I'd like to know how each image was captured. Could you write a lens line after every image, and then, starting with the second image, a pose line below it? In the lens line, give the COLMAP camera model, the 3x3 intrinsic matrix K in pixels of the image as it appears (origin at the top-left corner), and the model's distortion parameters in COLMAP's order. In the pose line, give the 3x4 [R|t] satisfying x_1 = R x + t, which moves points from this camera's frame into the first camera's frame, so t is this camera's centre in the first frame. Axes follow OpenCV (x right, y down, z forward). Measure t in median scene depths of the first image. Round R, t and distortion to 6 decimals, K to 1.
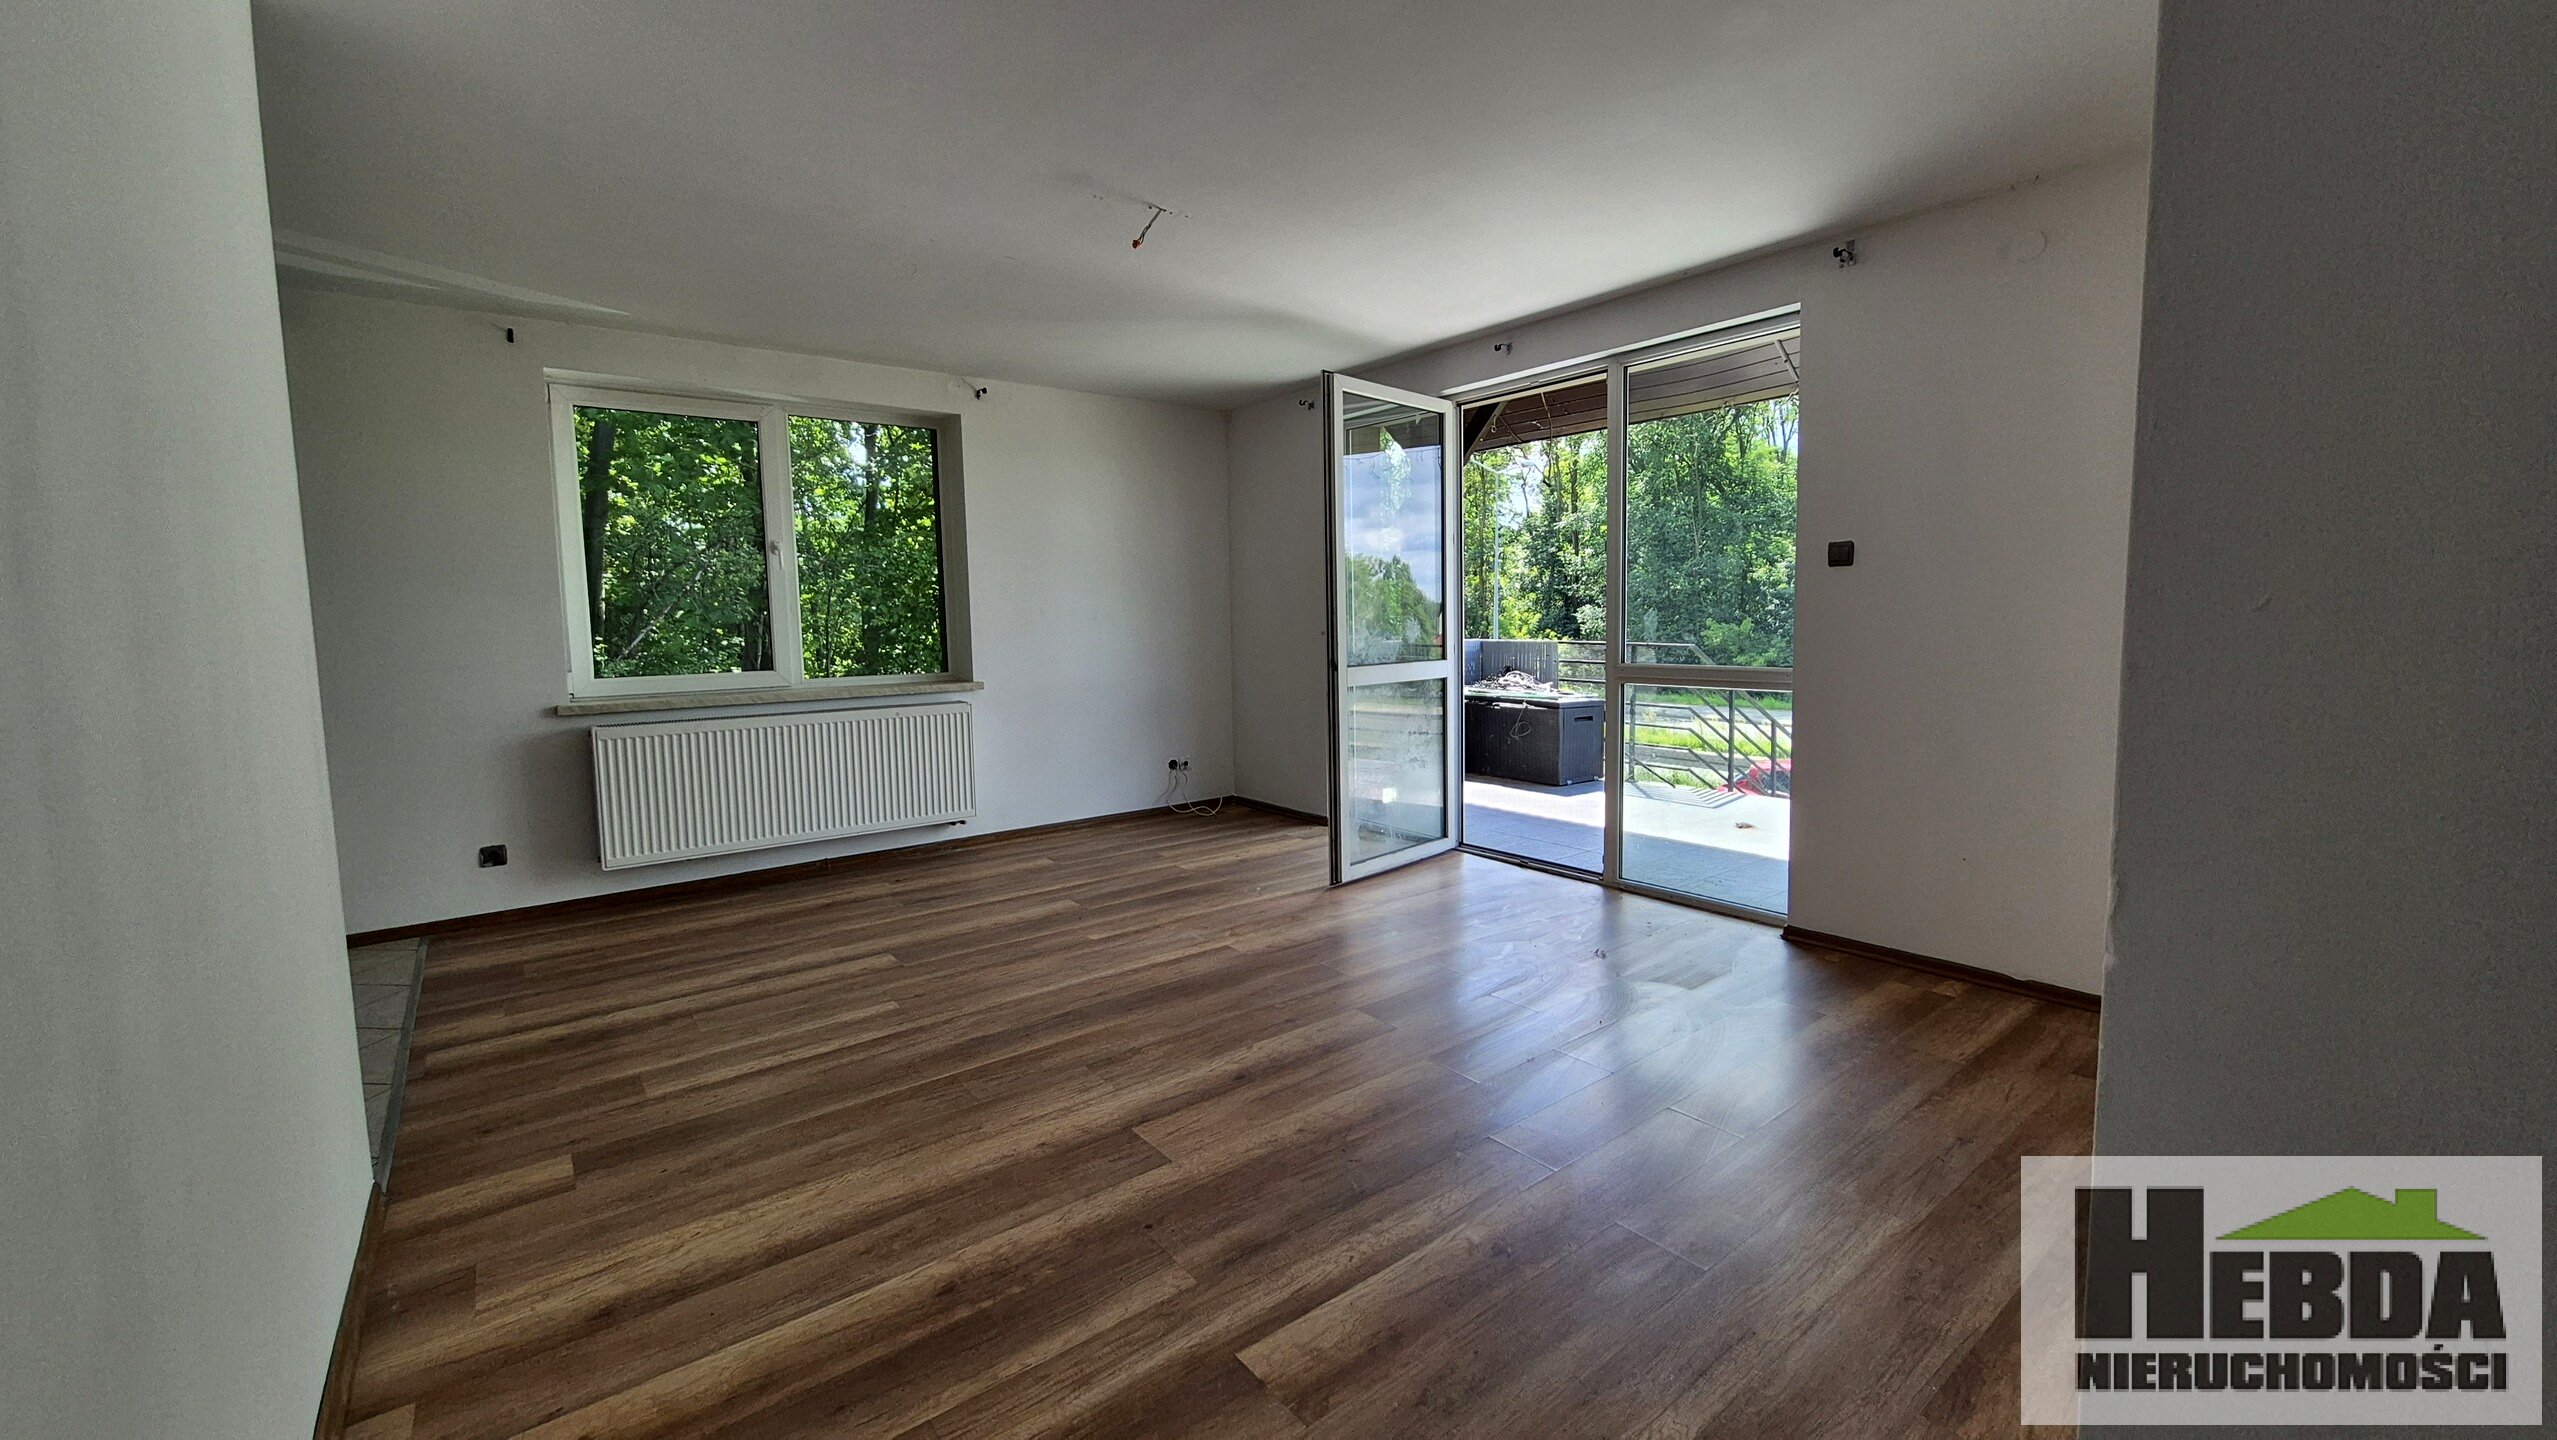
lens RADIAL K [[984.0, 0, 1291.8], [0, 984.0, 702.4], [0, 0, 1]] dist [0.000768, -0.000006]
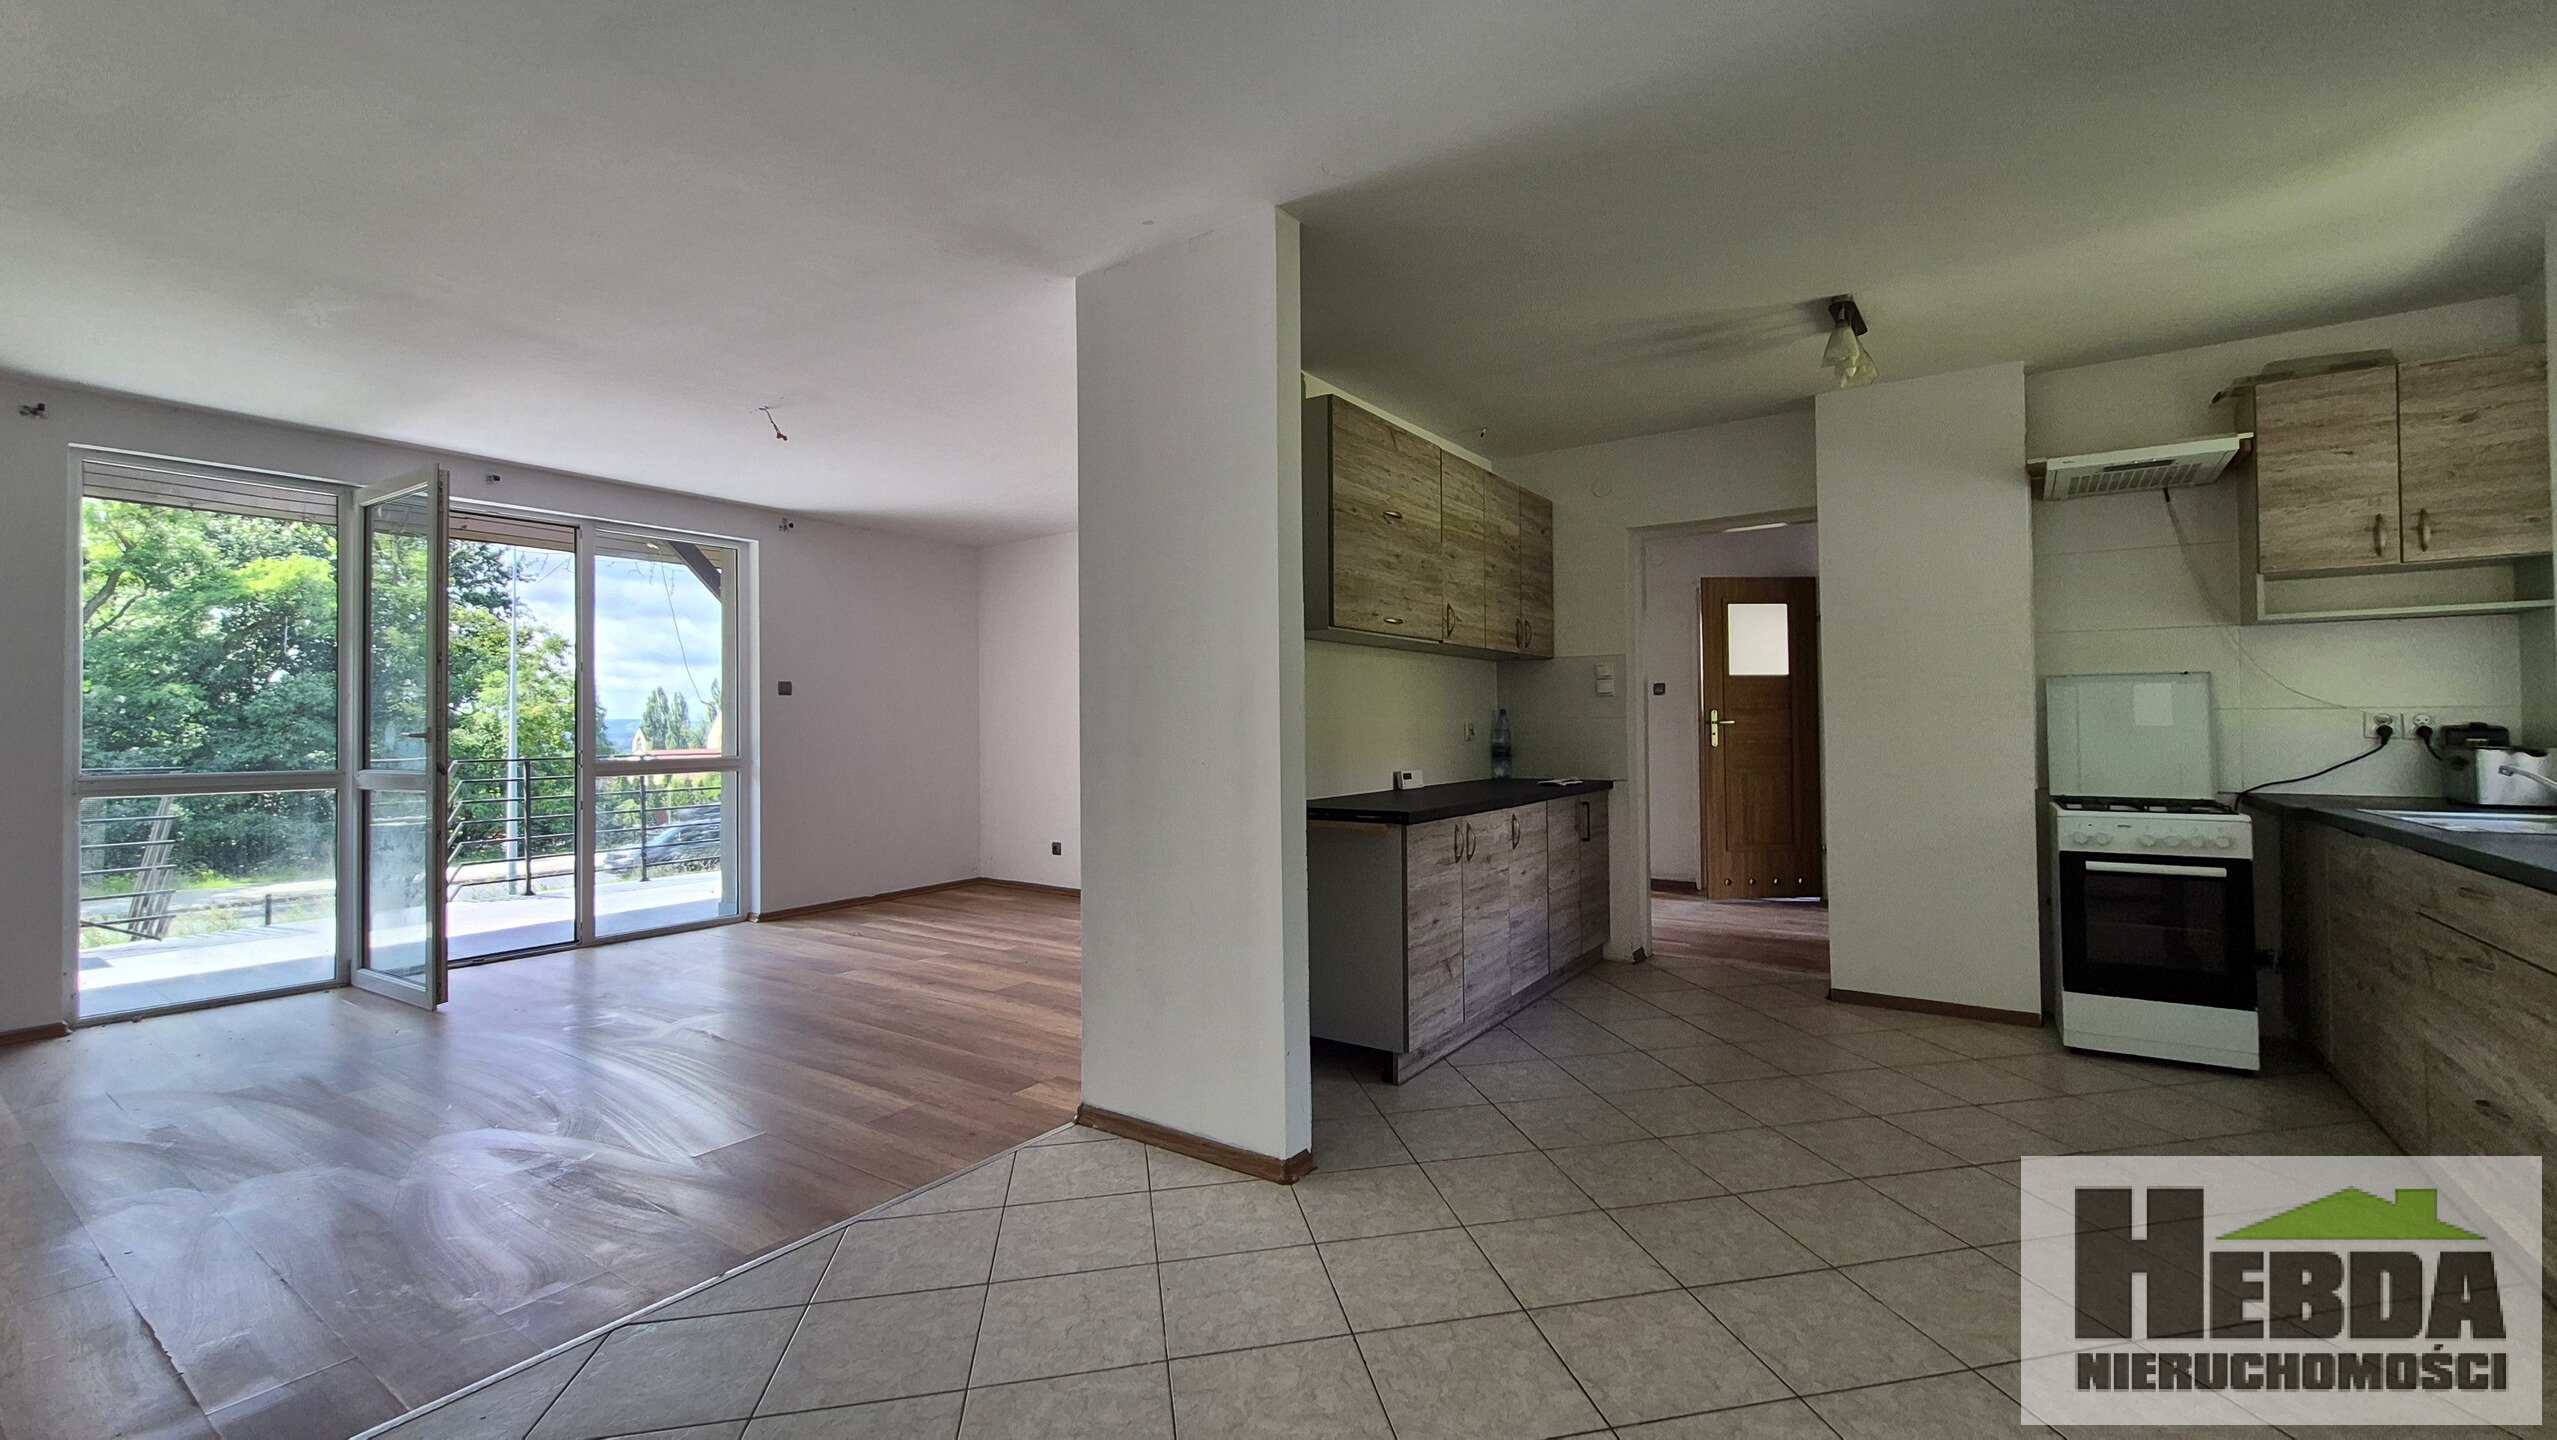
lens RADIAL K [[984.0, 0, 1290.8], [0, 984.0, 720.0], [0, 0, 1]] dist [0.000768, -0.000006]
pose [[-0.284331, 0.033148, 0.958153, -1.881902], [0.084410, 0.996387, -0.009422, -0.015577], [-0.955003, 0.078199, -0.286101, 0.841293]]
